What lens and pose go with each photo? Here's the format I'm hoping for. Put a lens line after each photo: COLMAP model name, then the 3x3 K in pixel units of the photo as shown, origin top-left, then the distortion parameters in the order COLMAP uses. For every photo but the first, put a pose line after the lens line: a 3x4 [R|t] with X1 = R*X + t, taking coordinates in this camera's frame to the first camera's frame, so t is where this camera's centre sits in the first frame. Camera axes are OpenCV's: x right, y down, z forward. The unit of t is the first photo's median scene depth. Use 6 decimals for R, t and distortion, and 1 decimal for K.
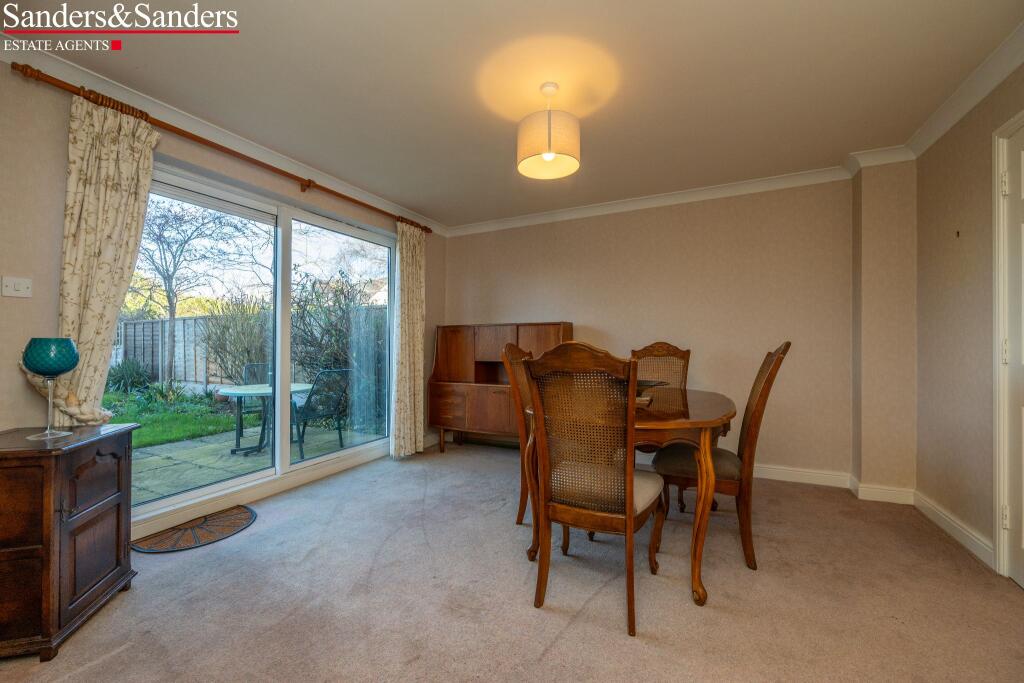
lens RADIAL K [[417.9, 0, 514.3], [0, 417.9, 341.1], [0, 0, 1]] dist [-0.003987, -0.000149]
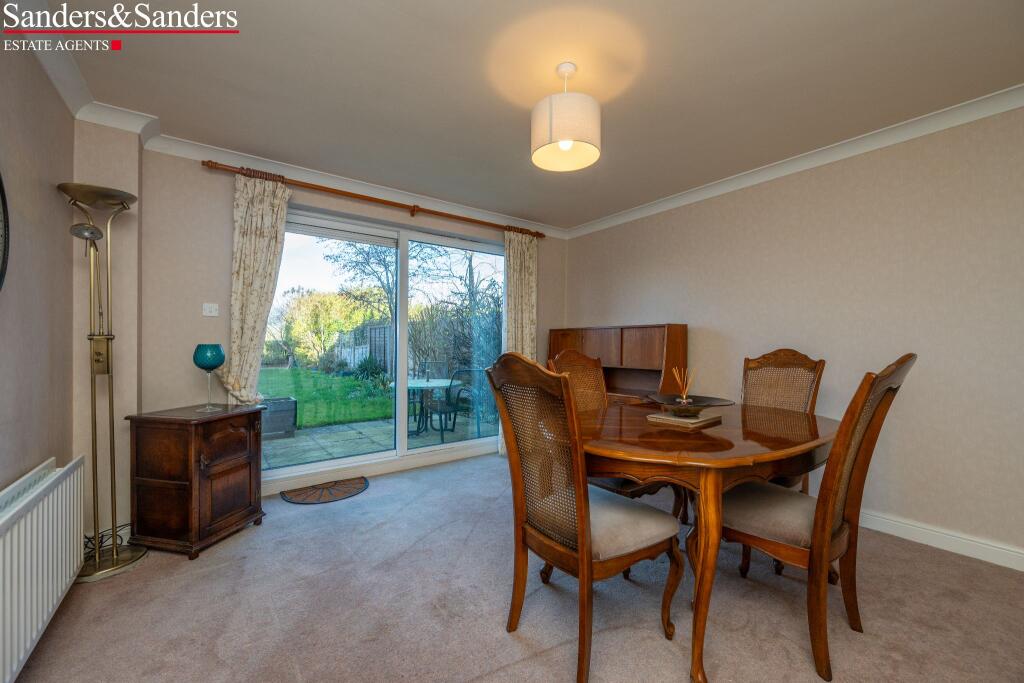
lens RADIAL K [[421.4, 0, 558.1], [0, 421.4, 344.8], [0, 0, 1]] dist [-0.004790, -0.000342]
pose [[0.889231, 0.008081, -0.457387, 0.510939], [-0.002746, 0.999920, 0.012327, -0.020858], [0.457451, -0.009706, 0.889182, 0.183105]]
